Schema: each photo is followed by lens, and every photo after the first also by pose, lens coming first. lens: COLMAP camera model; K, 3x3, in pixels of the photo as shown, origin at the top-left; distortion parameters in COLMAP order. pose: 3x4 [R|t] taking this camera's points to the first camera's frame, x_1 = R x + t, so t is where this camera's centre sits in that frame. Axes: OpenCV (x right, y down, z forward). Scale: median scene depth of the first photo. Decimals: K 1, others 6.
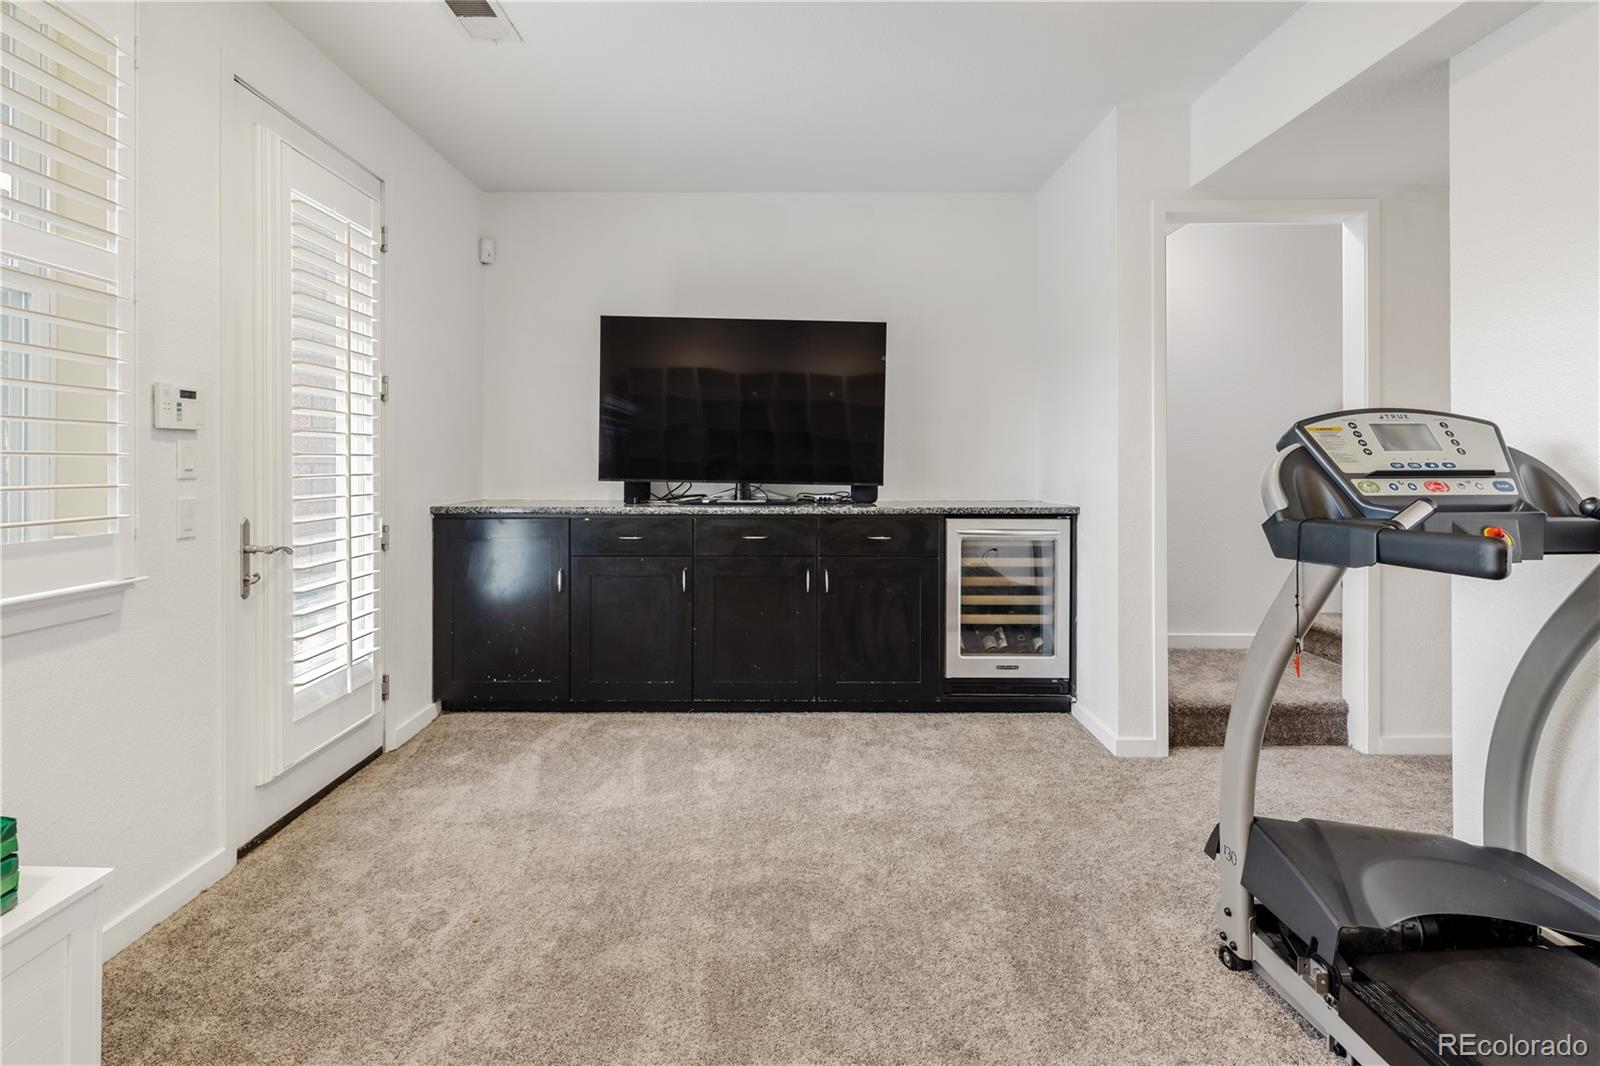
lens RADIAL K [[777.8, 0, 791.0], [0, 777.8, 459.4], [0, 0, 1]] dist [0.006215, -0.008064]
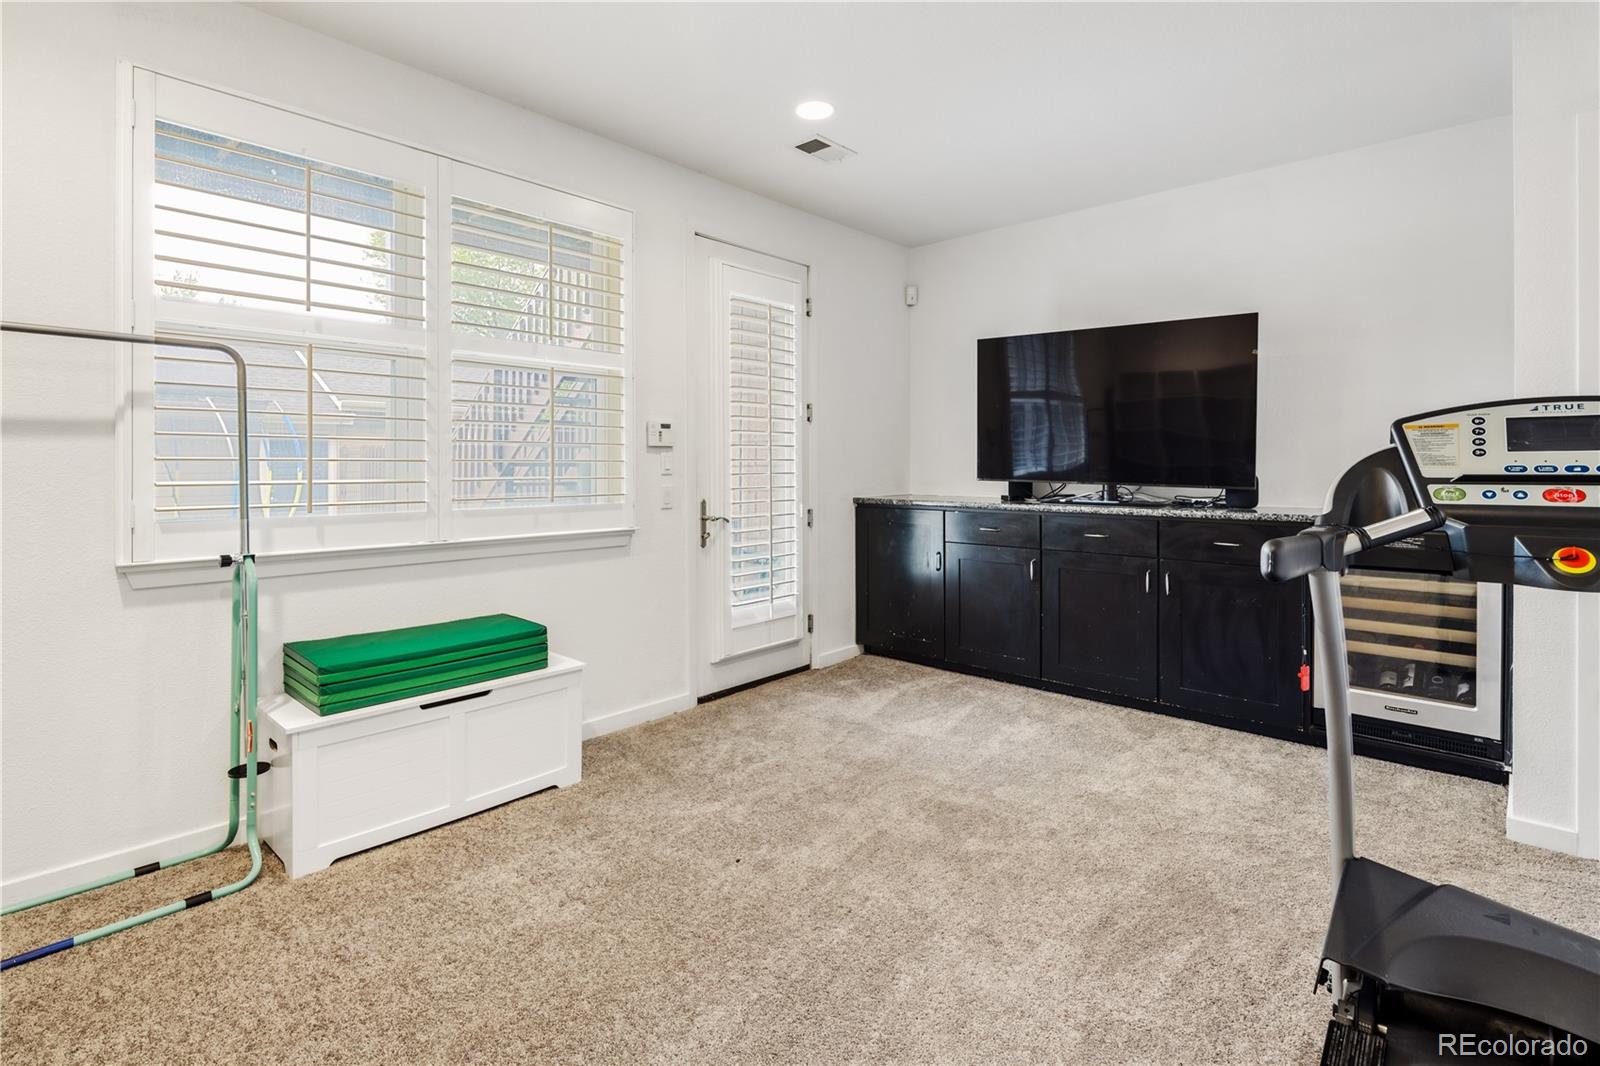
lens RADIAL K [[777.8, 0, 794.1], [0, 777.8, 466.2], [0, 0, 1]] dist [0.006215, -0.008064]
pose [[0.735159, 0.000757, -0.677894, 0.438932], [0.003866, 0.999978, 0.005310, -0.001312], [0.677884, -0.006524, 0.735140, -0.063967]]
